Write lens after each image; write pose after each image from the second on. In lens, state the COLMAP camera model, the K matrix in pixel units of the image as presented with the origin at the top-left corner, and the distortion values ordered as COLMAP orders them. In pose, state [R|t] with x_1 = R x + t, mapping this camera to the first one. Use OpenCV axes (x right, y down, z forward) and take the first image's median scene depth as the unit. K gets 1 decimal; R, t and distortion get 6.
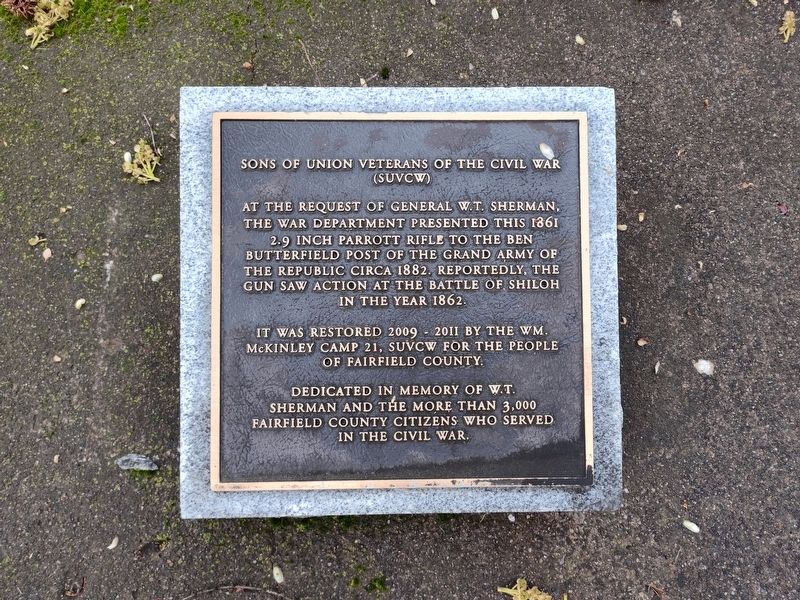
lens RADIAL K [[544.2, 0, 396.6], [0, 544.2, 299.2], [0, 0, 1]] dist [-0.001847, -0.001856]
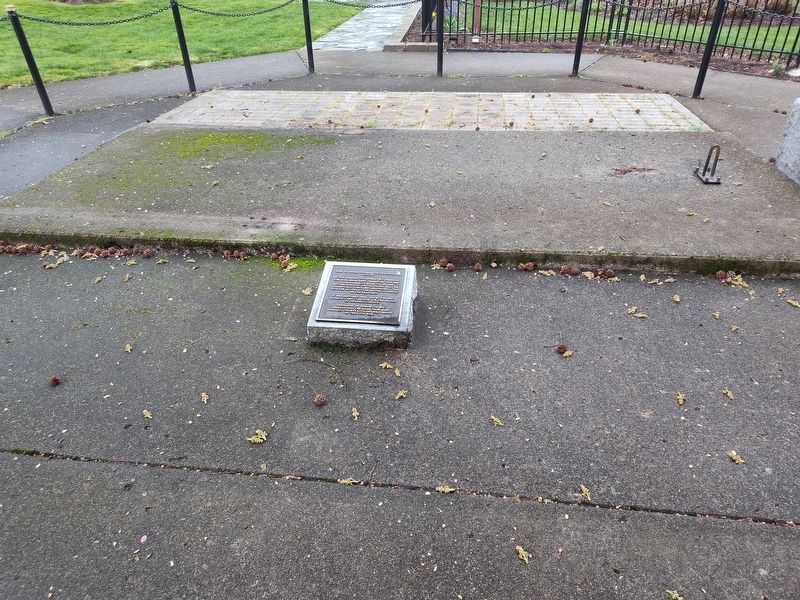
lens RADIAL K [[544.2, 0, 400.1], [0, 544.2, 300.9], [0, 0, 1]] dist [-0.001847, -0.001856]
pose [[0.992014, 0.041923, -0.118953, 0.813260], [-0.112066, 0.725706, -0.678816, 2.944276], [0.057867, 0.686726, 0.724609, -2.150860]]
